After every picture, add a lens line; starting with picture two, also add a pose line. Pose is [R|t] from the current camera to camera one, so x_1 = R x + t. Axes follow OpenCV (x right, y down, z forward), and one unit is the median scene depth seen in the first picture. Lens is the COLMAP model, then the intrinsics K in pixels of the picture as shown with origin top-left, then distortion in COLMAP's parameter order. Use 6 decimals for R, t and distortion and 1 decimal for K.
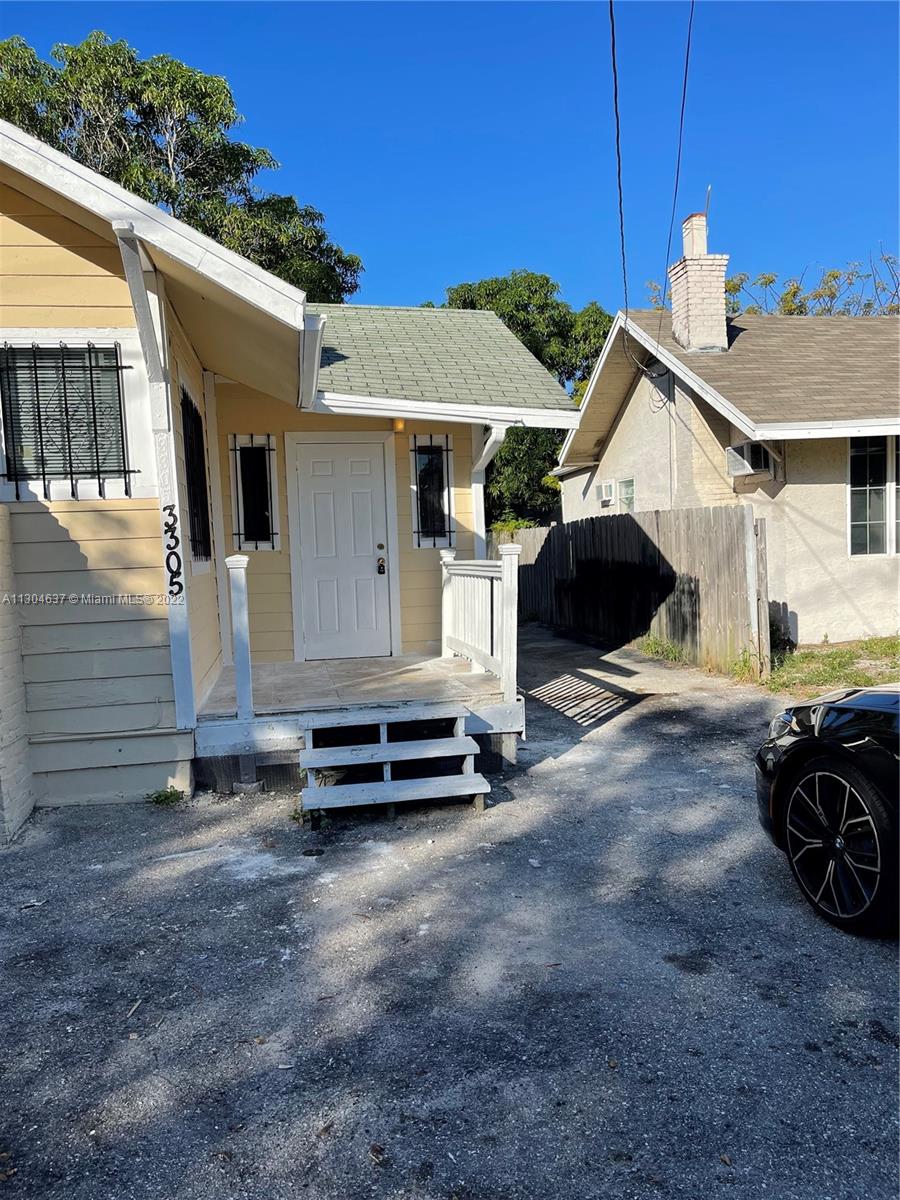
lens RADIAL K [[911.2, 0, 457.9], [0, 911.2, 603.0], [0, 0, 1]] dist [0.054410, -0.070496]
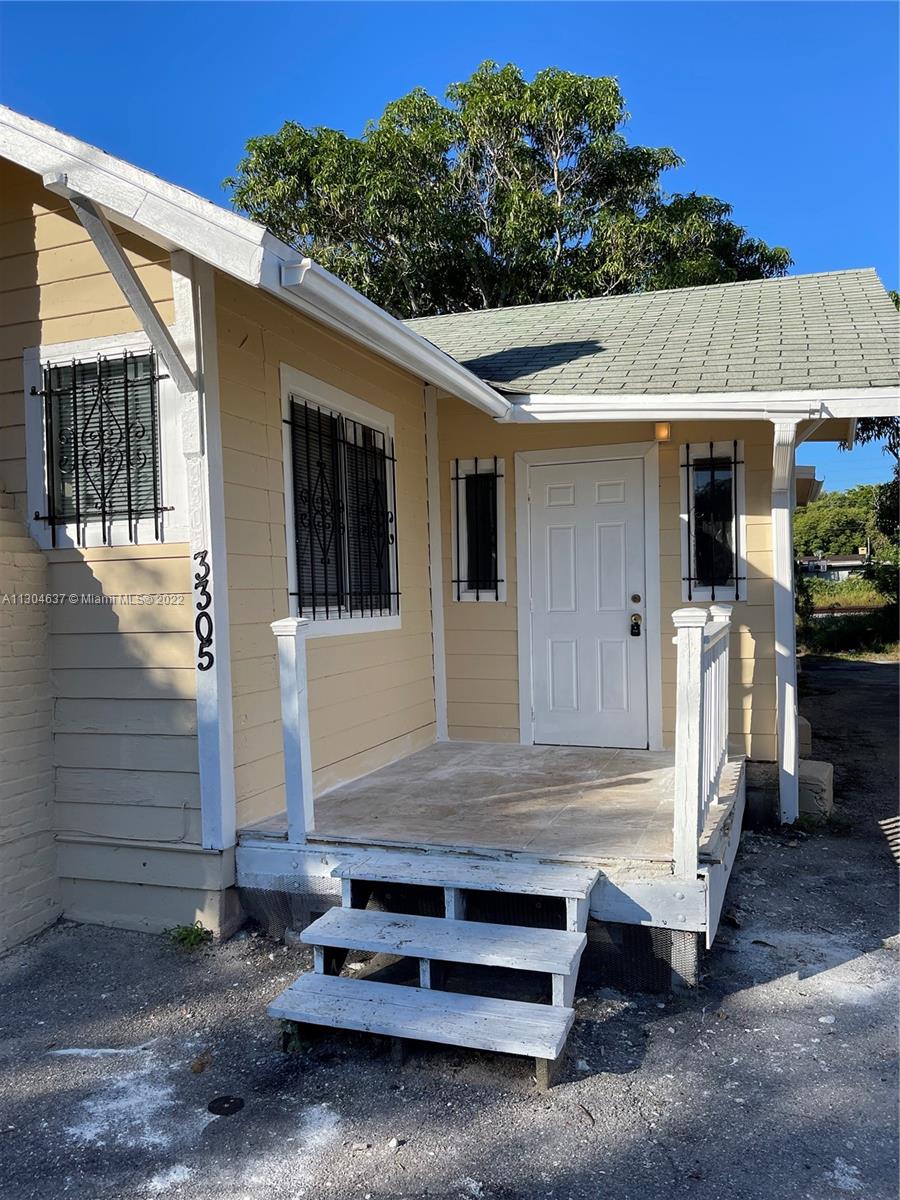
lens RADIAL K [[911.2, 0, 442.6], [0, 911.2, 604.5], [0, 0, 1]] dist [0.054410, -0.070496]
pose [[0.859084, 0.021518, -0.511382, 0.243356], [-0.039132, 0.998953, -0.023706, -0.051838], [0.510336, 0.040377, 0.859027, 0.445050]]
